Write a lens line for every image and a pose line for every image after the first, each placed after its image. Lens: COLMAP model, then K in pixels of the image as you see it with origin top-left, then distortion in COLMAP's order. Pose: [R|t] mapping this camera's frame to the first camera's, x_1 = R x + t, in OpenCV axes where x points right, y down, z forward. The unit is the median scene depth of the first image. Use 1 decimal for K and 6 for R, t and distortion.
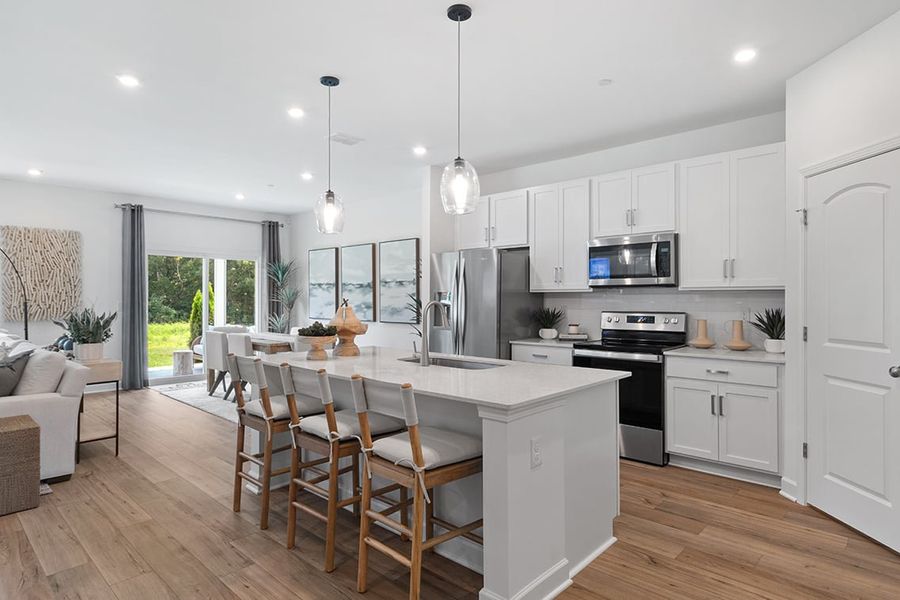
lens RADIAL K [[511.4, 0, 447.4], [0, 511.4, 302.9], [0, 0, 1]] dist [-0.000654, -0.000399]
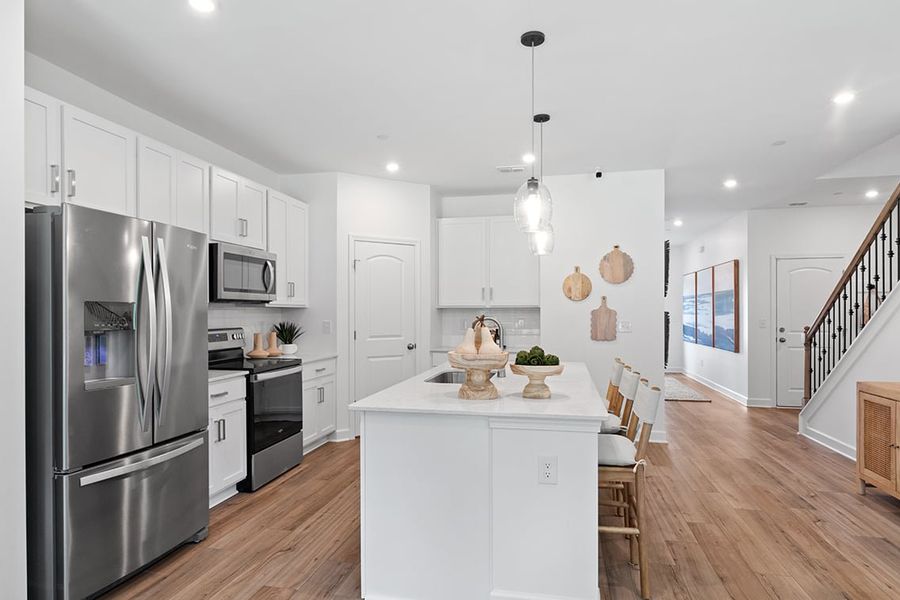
lens RADIAL K [[511.4, 0, 457.1], [0, 511.4, 314.5], [0, 0, 1]] dist [-0.000654, -0.000399]
pose [[-0.525201, -0.004596, 0.850966, -0.986329], [0.008735, 0.999904, 0.010792, -0.023584], [-0.850933, 0.013101, -0.525110, 1.771726]]
